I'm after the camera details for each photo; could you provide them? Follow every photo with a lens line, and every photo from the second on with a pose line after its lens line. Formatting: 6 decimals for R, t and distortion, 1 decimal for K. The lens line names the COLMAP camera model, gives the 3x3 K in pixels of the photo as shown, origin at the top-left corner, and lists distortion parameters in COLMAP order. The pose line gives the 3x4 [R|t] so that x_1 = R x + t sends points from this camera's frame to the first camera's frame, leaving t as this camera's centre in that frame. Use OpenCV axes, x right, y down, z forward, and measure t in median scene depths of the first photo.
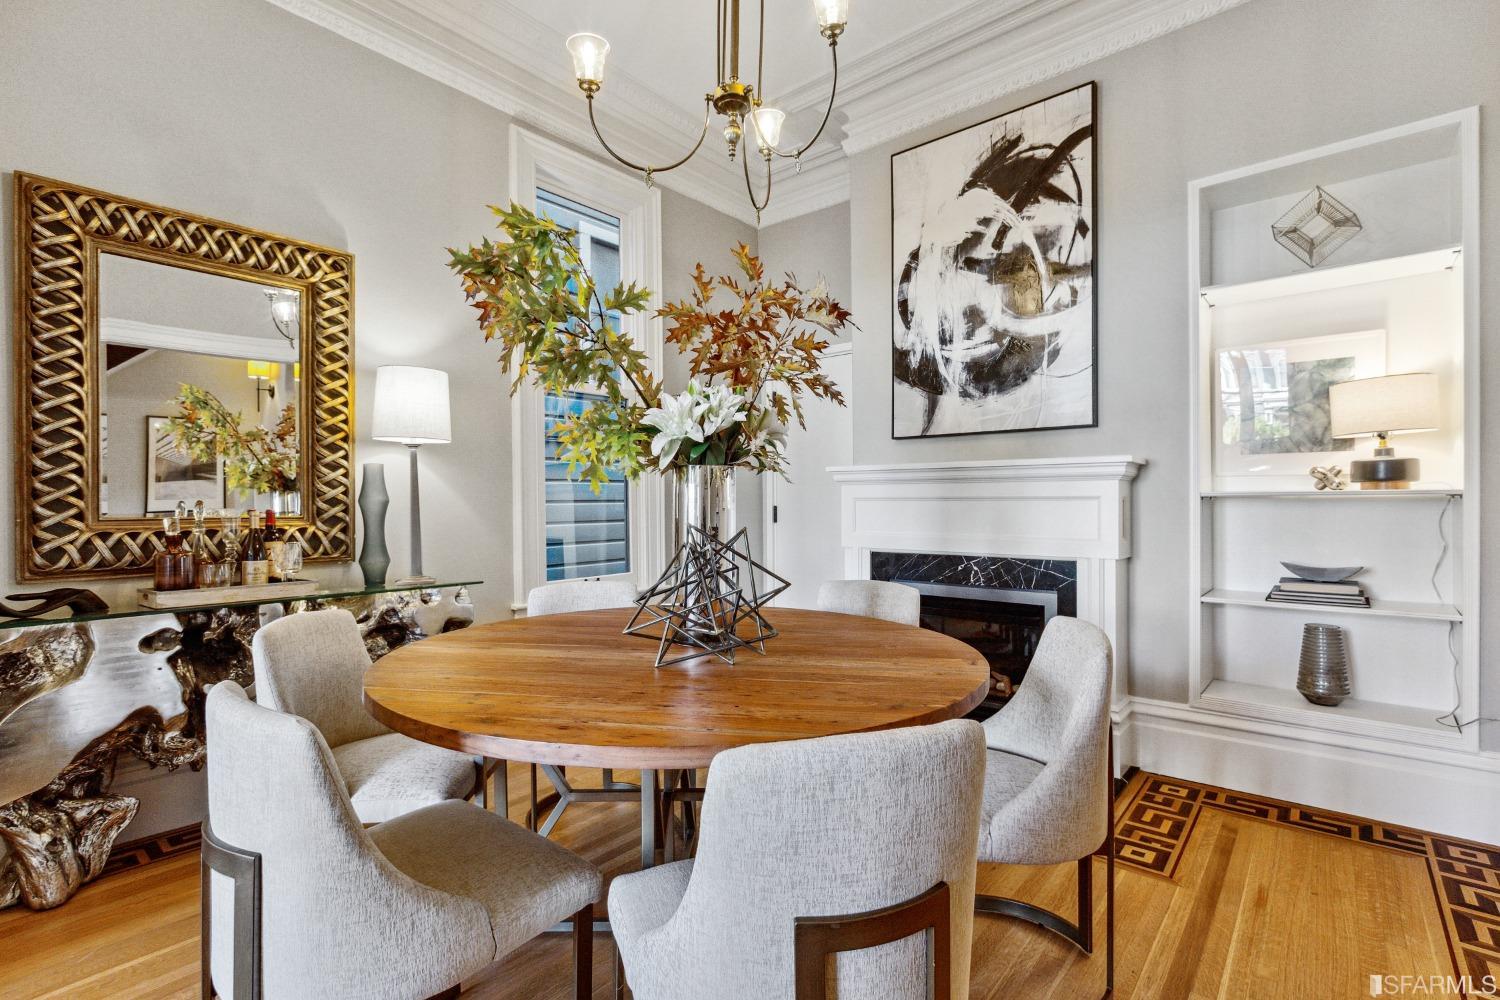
lens RADIAL K [[684.8, 0, 747.6], [0, 684.8, 500.6], [0, 0, 1]] dist [0.000360, -0.000239]
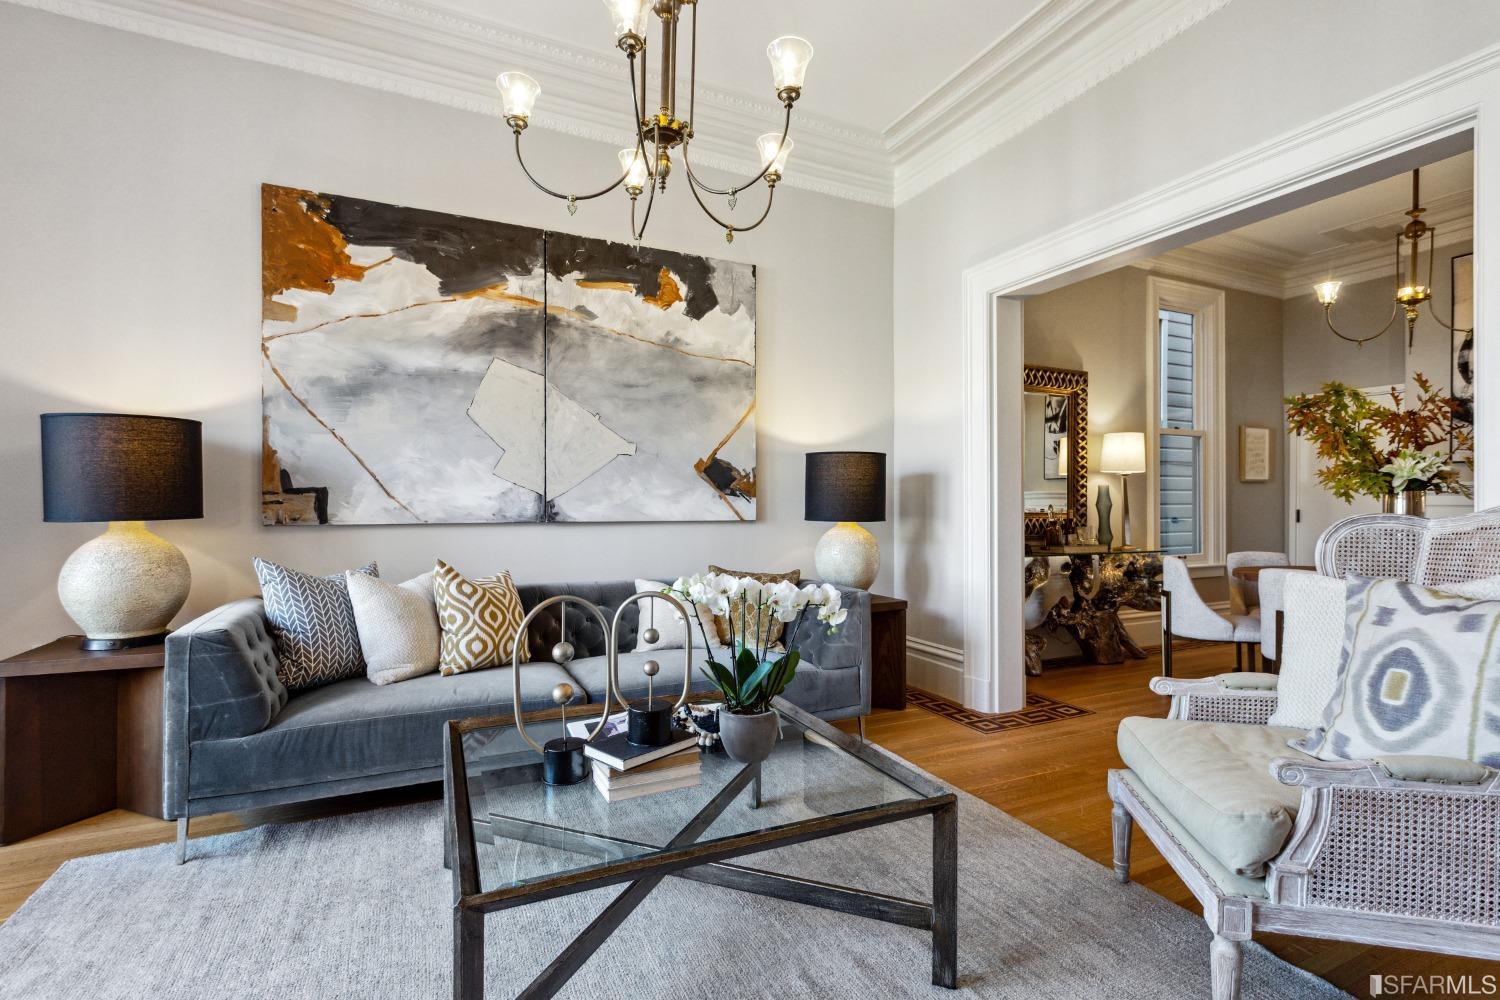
lens RADIAL K [[683.2, 0, 737.5], [0, 683.2, 505.1], [0, 0, 1]] dist [0.000463, -0.000525]
pose [[0.910789, 0.010257, -0.412745, -0.745491], [-0.007996, 0.999942, 0.007203, -0.005511], [0.412795, -0.003260, 0.910818, -1.192131]]
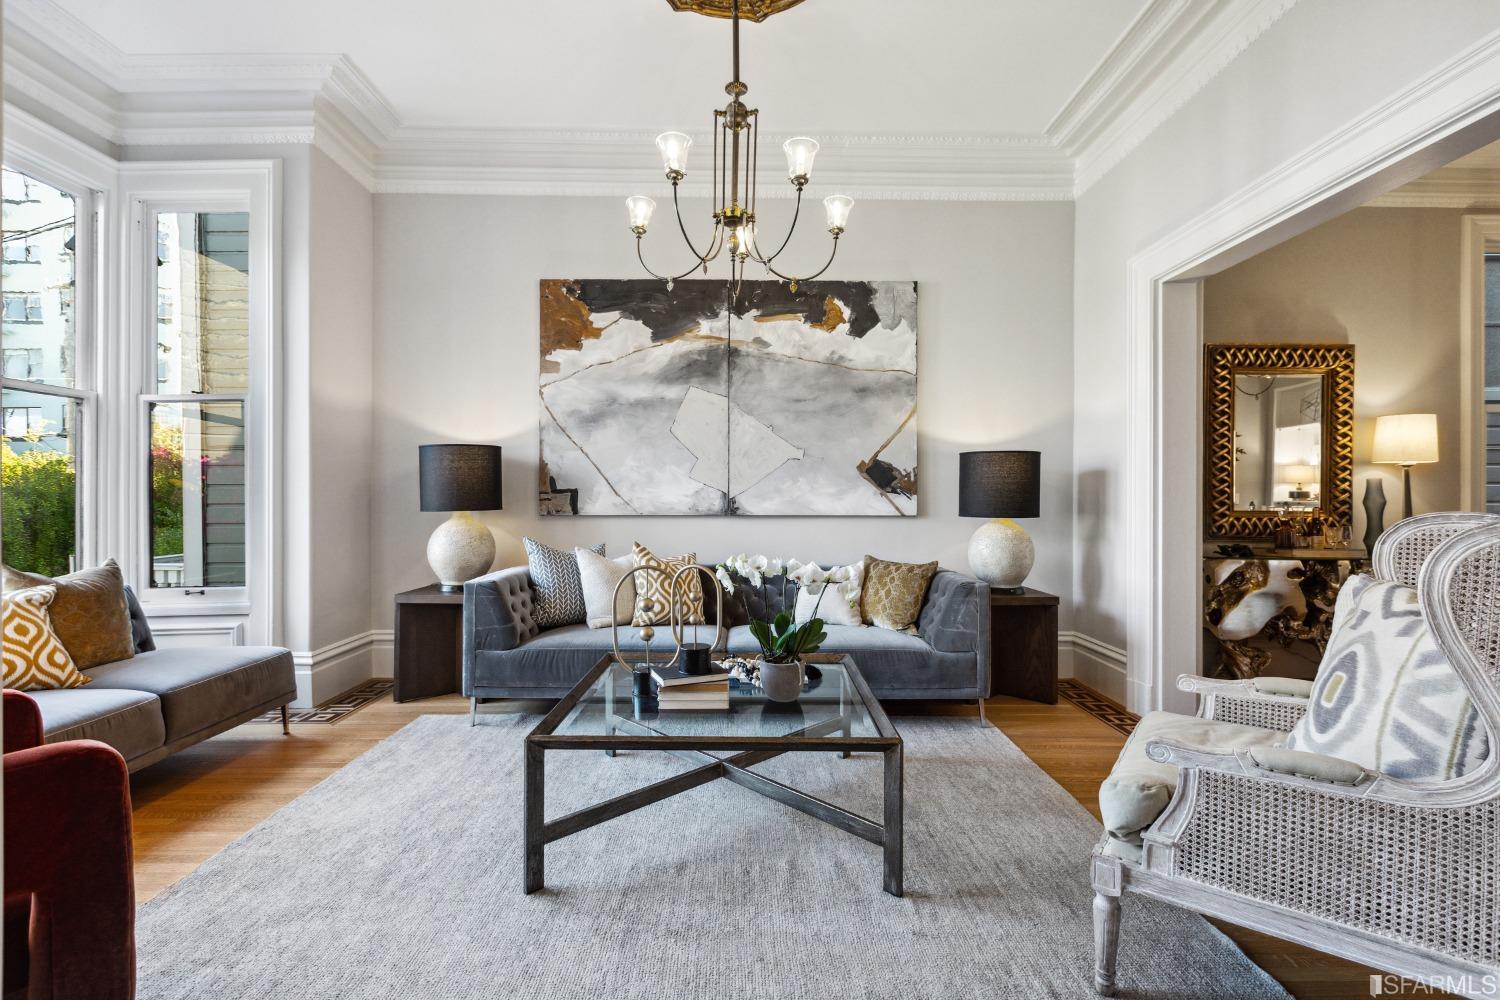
lens RADIAL K [[668.3, 0, 749.8], [0, 668.3, 503.3], [0, 0, 1]] dist [-0.001687, -0.000479]
pose [[0.655720, 0.013320, -0.754887, -0.362212], [-0.005421, 0.999902, 0.012935, -0.009914], [0.754985, -0.004389, 0.655727, -1.155702]]
